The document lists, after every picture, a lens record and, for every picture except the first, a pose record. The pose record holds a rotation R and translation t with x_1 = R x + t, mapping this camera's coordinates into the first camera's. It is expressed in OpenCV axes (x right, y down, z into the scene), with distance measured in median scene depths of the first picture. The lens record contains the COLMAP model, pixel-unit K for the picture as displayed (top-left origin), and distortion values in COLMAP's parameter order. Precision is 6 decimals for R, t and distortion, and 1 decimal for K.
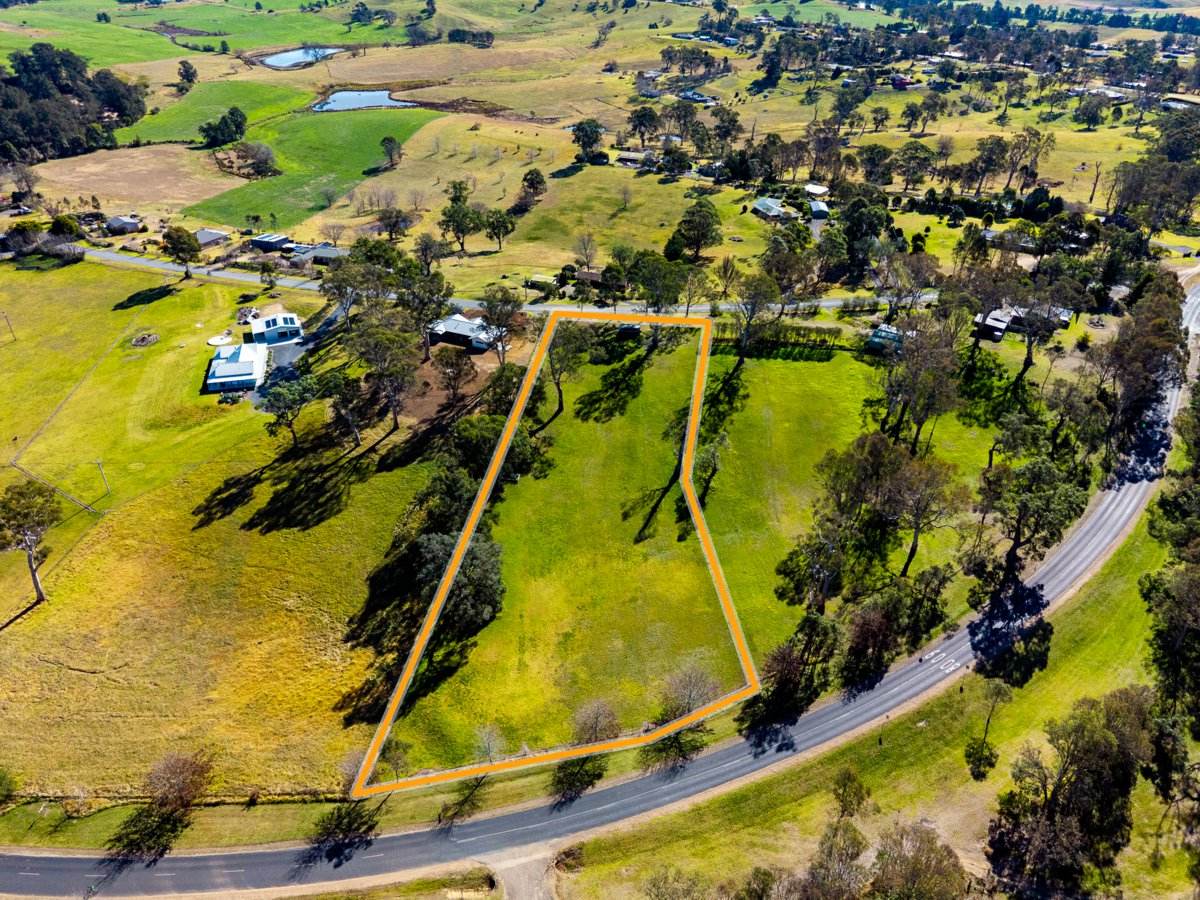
lens RADIAL K [[801.0, 0, 600.0], [0, 801.0, 450.0], [0, 0, 1]] dist [0.016160, -0.018125]
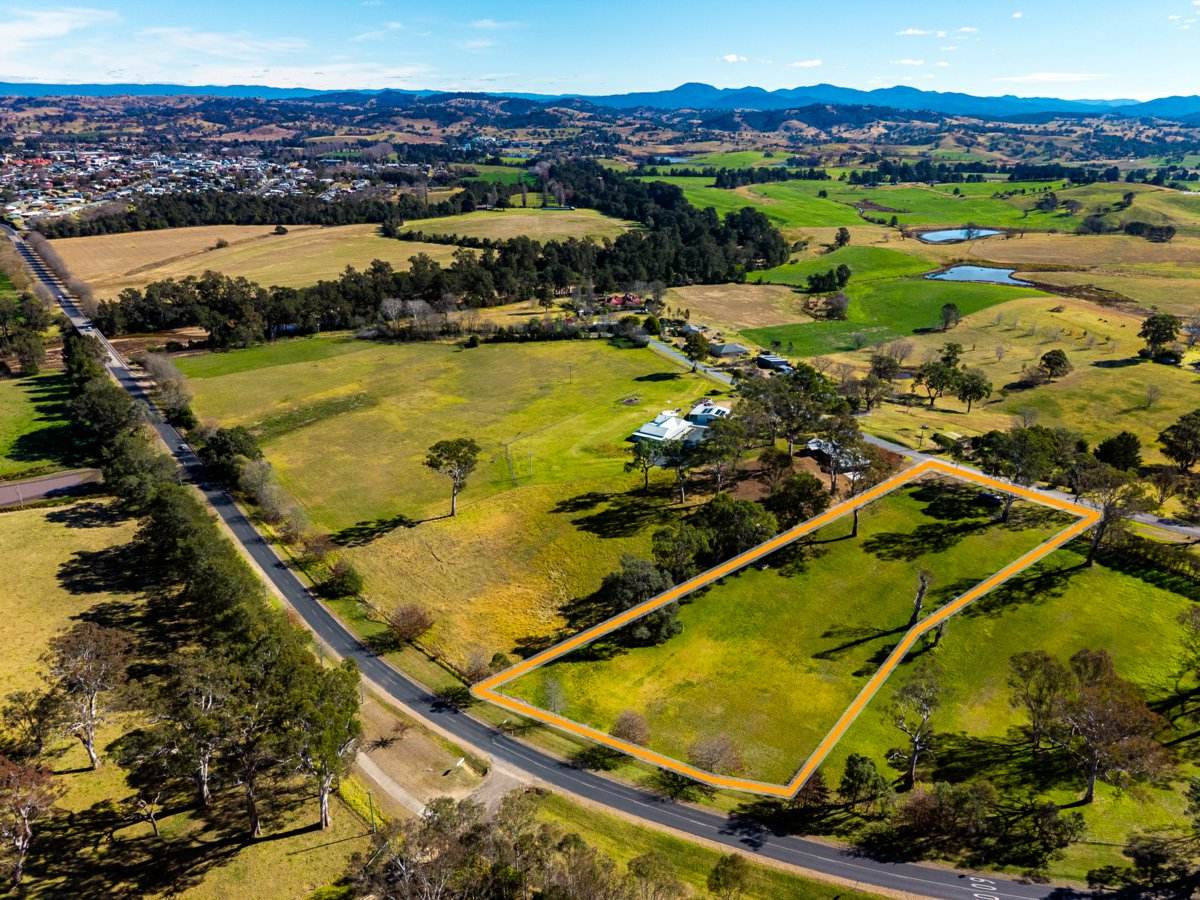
lens RADIAL K [[801.0, 0, 600.0], [0, 801.0, 450.0], [0, 0, 1]] dist [0.016160, -0.018125]
pose [[0.693002, 0.263554, -0.671034, 0.487447], [-0.388741, 0.920481, -0.039942, 0.021253], [0.607148, 0.288538, 0.740350, -0.006804]]
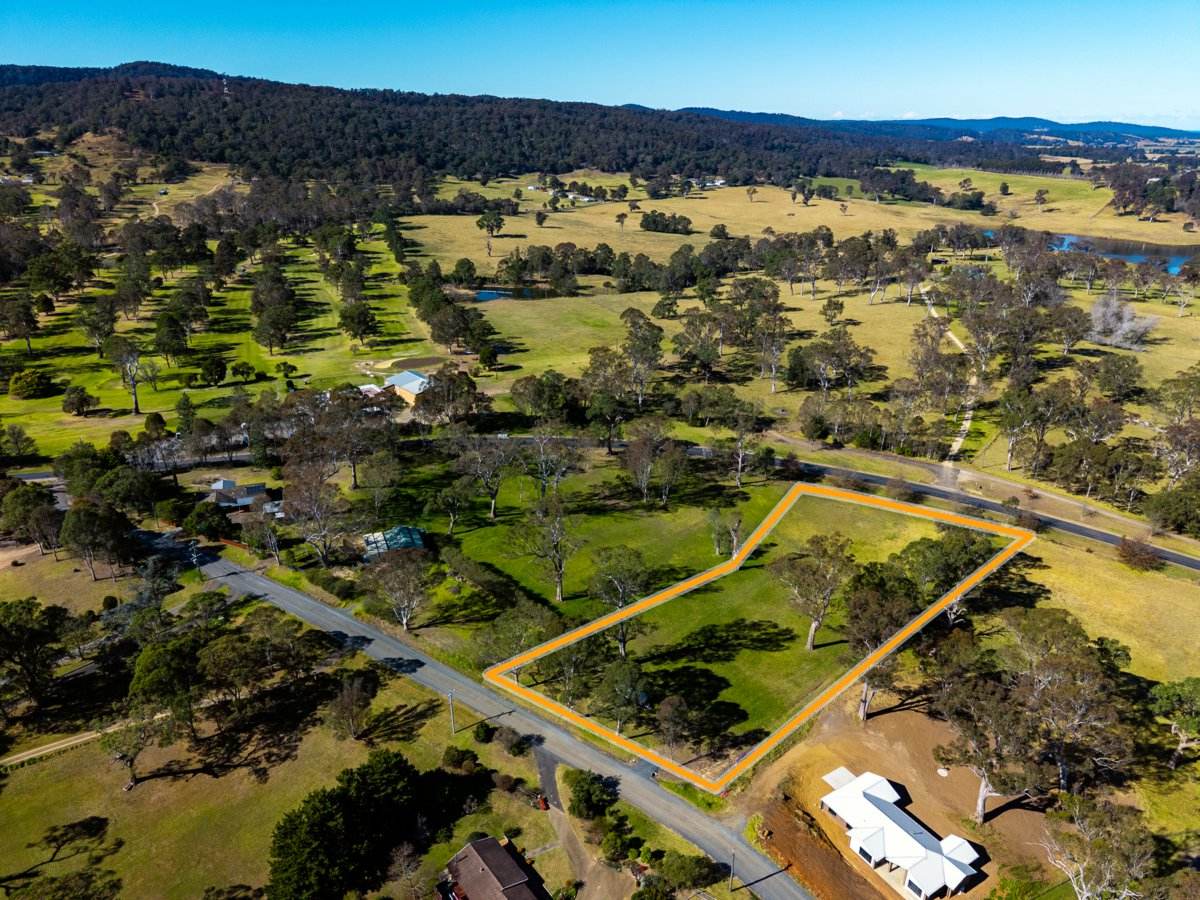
lens RADIAL K [[801.0, 0, 600.0], [0, 801.0, 450.0], [0, 0, 1]] dist [0.016160, -0.018125]
pose [[-0.816183, -0.251808, 0.520037, -0.312650], [0.284638, 0.608021, 0.741142, -1.050380], [-0.502819, 0.752929, -0.424583, 1.622547]]
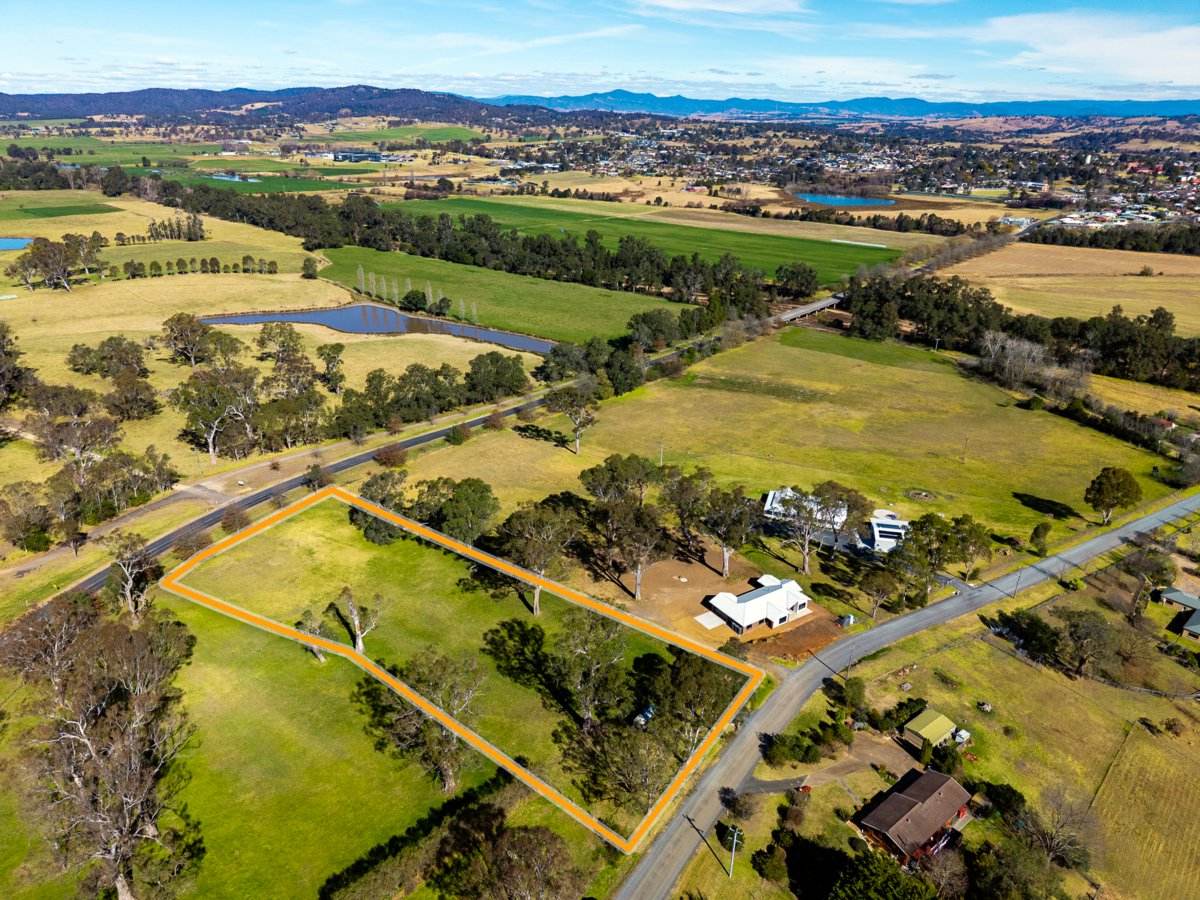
lens RADIAL K [[801.0, 0, 600.0], [0, 801.0, 450.0], [0, 0, 1]] dist [0.016160, -0.018125]
pose [[-0.559425, 0.288069, -0.777212, 0.658345], [-0.475130, 0.656878, 0.585459, -0.875178], [0.679187, 0.696798, -0.230604, 1.395584]]
